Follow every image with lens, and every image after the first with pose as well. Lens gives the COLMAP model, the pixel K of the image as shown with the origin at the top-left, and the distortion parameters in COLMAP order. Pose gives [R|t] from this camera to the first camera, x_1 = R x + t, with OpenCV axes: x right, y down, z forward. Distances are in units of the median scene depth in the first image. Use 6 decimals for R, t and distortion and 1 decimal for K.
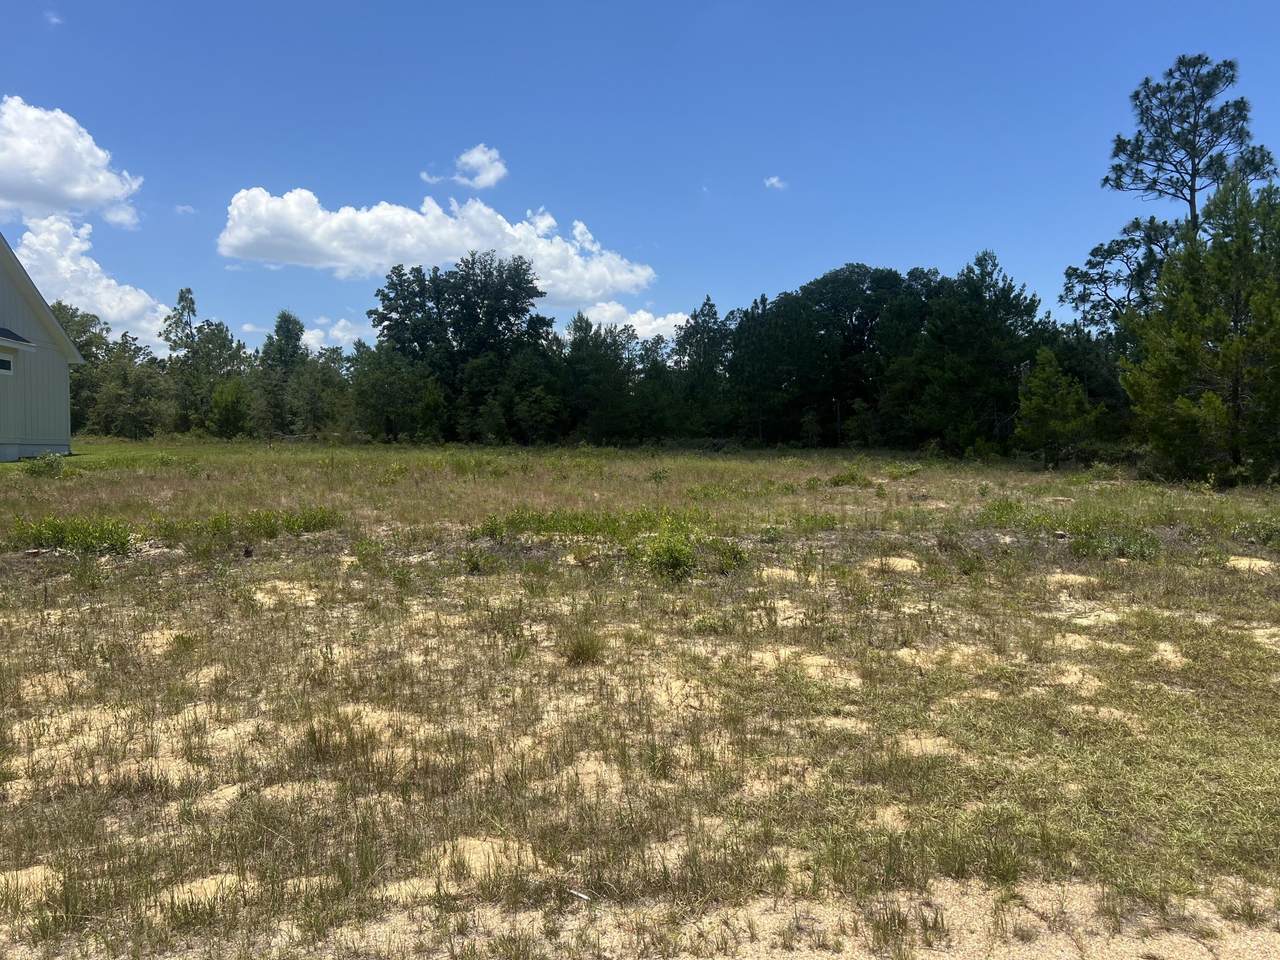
lens RADIAL K [[981.7, 0, 639.9], [0, 981.7, 477.8], [0, 0, 1]] dist [0.016145, -0.001835]
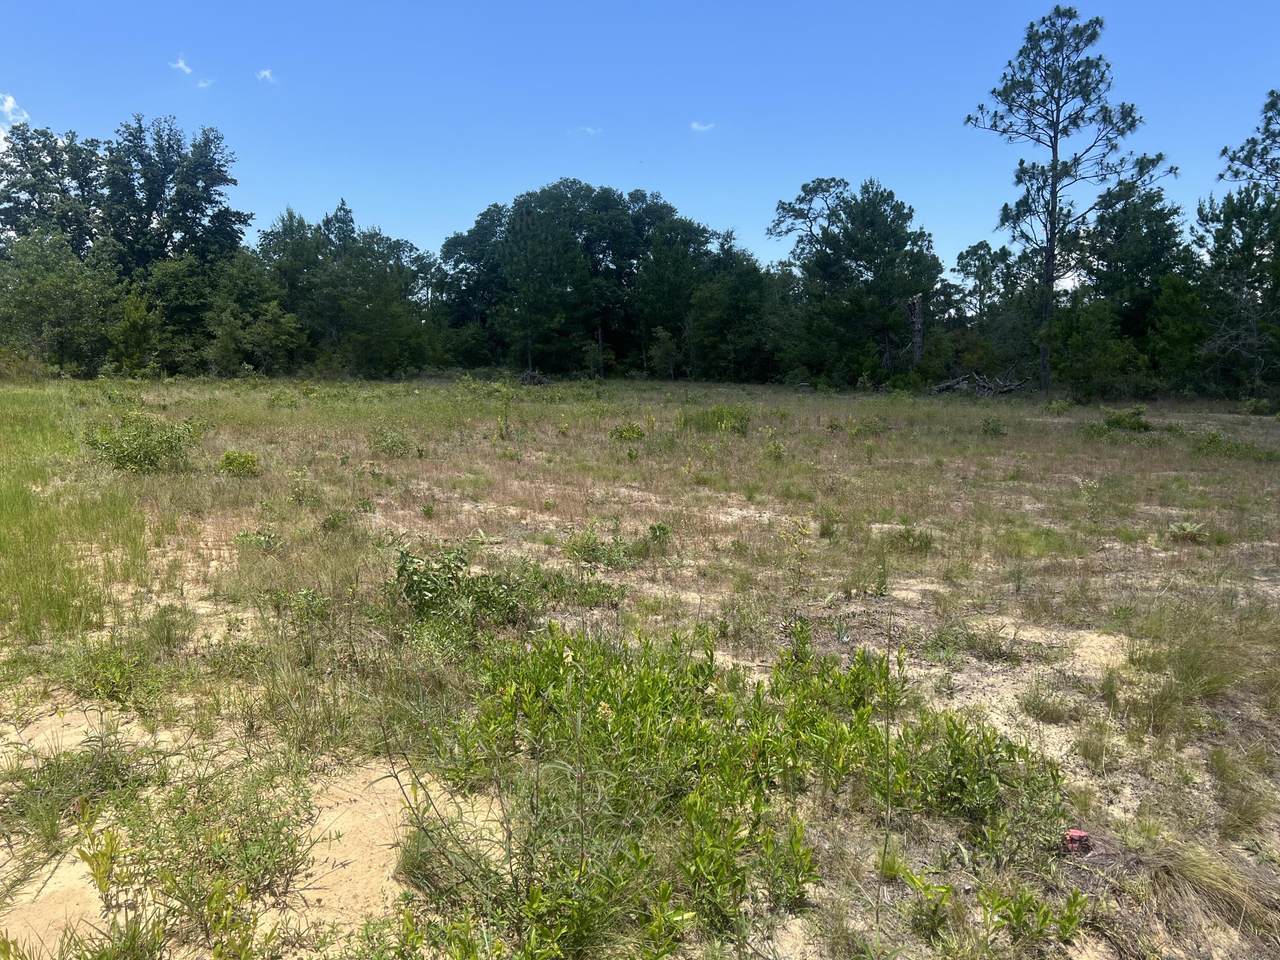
lens RADIAL K [[981.7, 0, 639.8], [0, 981.7, 482.3], [0, 0, 1]] dist [0.016145, -0.001835]
pose [[0.869413, -0.059865, 0.490446, -0.221687], [0.019057, 0.995957, 0.087785, -0.013008], [-0.493718, -0.066975, 0.867039, 0.158237]]
